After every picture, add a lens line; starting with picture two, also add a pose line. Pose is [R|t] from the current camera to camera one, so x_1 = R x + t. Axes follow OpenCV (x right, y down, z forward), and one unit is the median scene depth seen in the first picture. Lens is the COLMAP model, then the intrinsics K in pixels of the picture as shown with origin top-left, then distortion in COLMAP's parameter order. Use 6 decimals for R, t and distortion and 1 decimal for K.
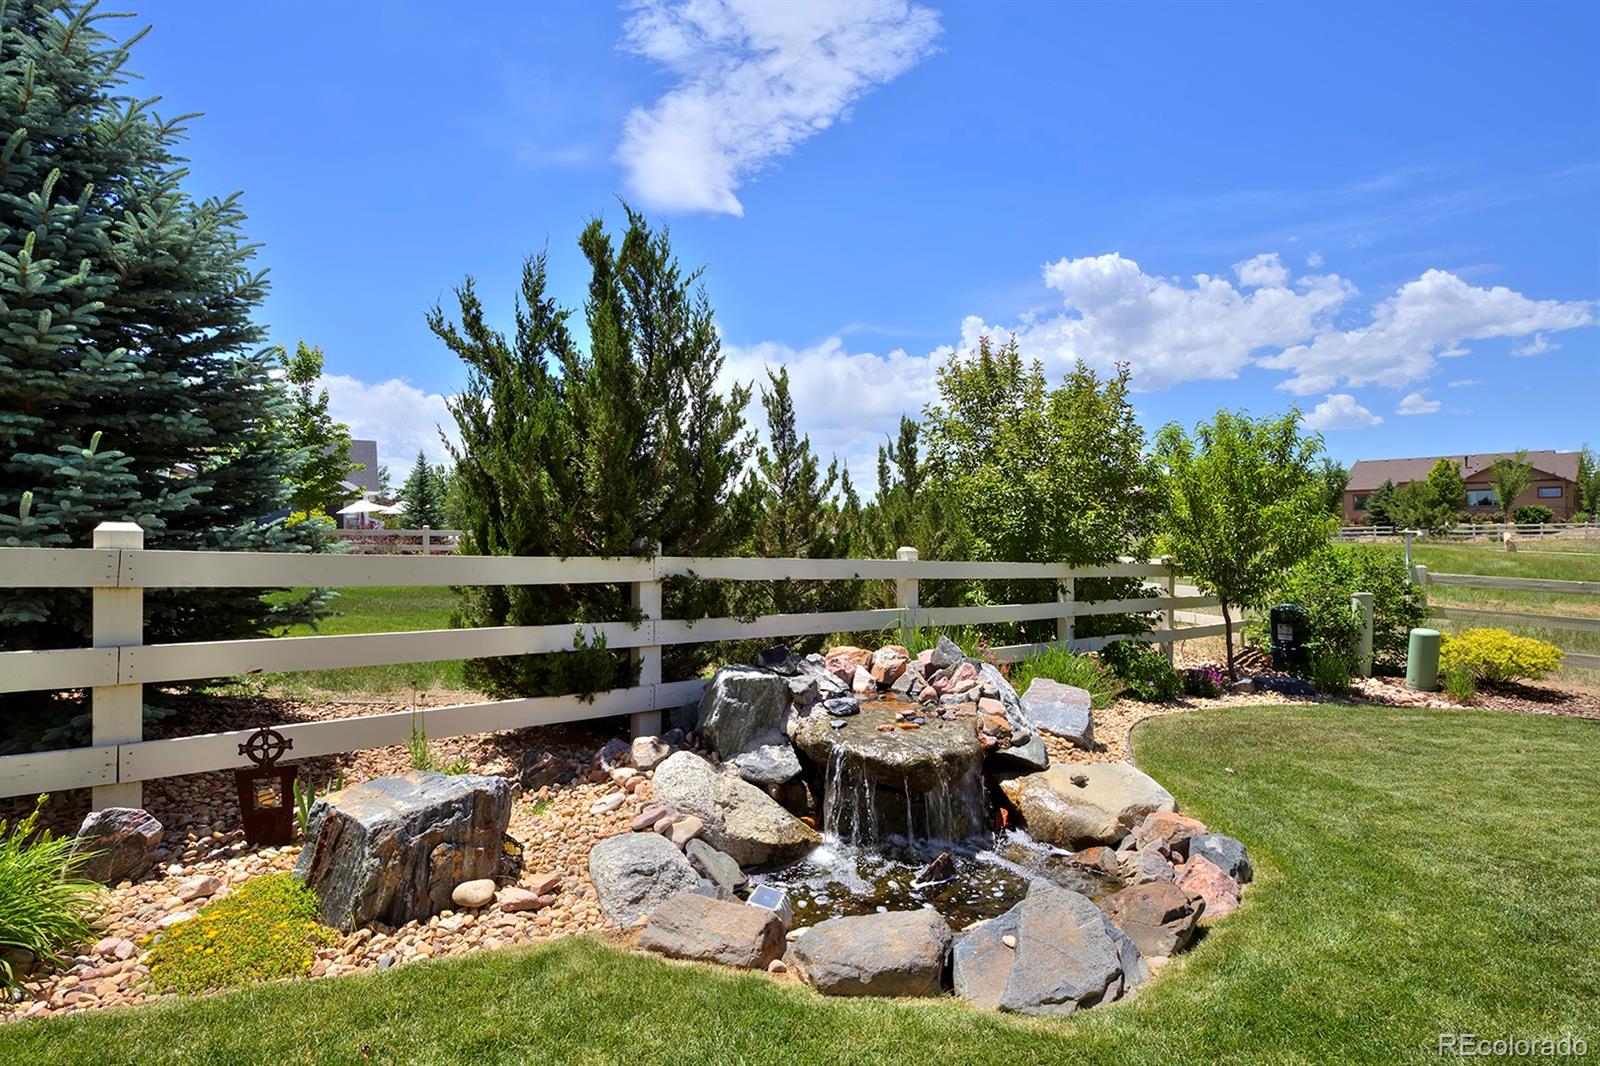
lens RADIAL K [[874.8, 0, 800.0], [0, 874.8, 533.0], [0, 0, 1]] dist [-0.002116, -0.001249]
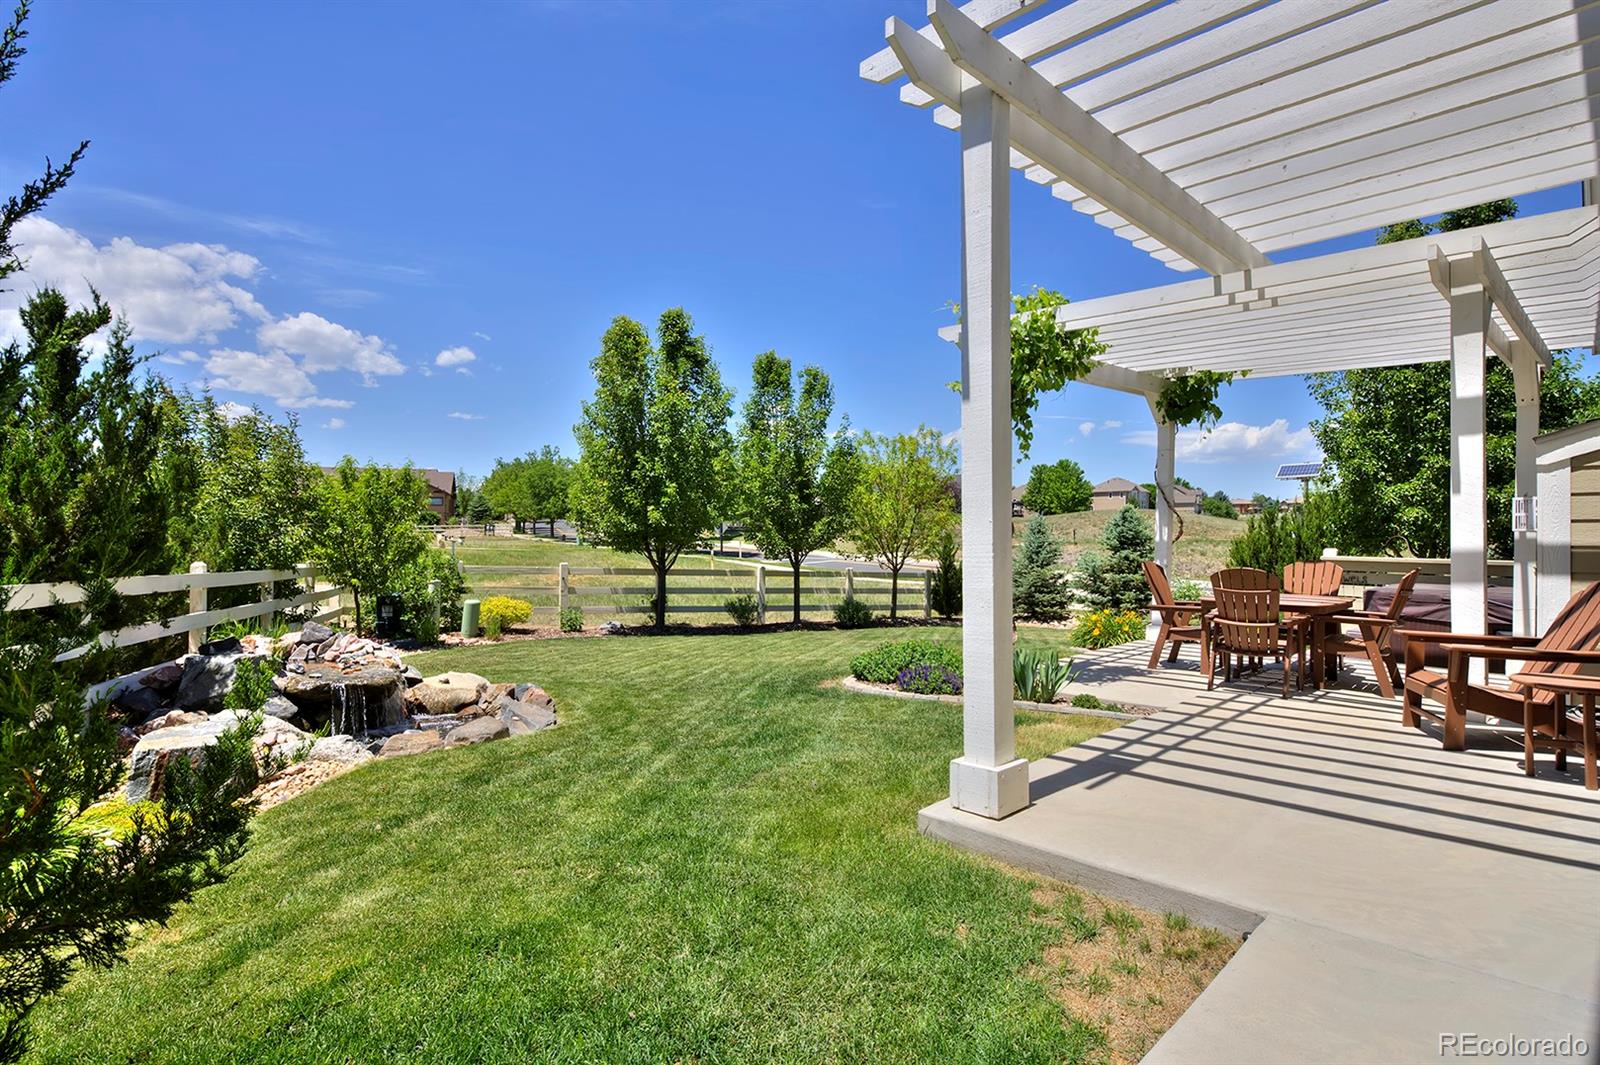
lens RADIAL K [[818.2, 0, 769.0], [0, 818.2, 546.9], [0, 0, 1]] dist [-0.002825, -0.000046]
pose [[0.435656, -0.021397, 0.899859, -0.429855], [0.005805, 0.999763, 0.020962, -0.020517], [-0.900094, -0.003908, 0.435677, -0.186428]]
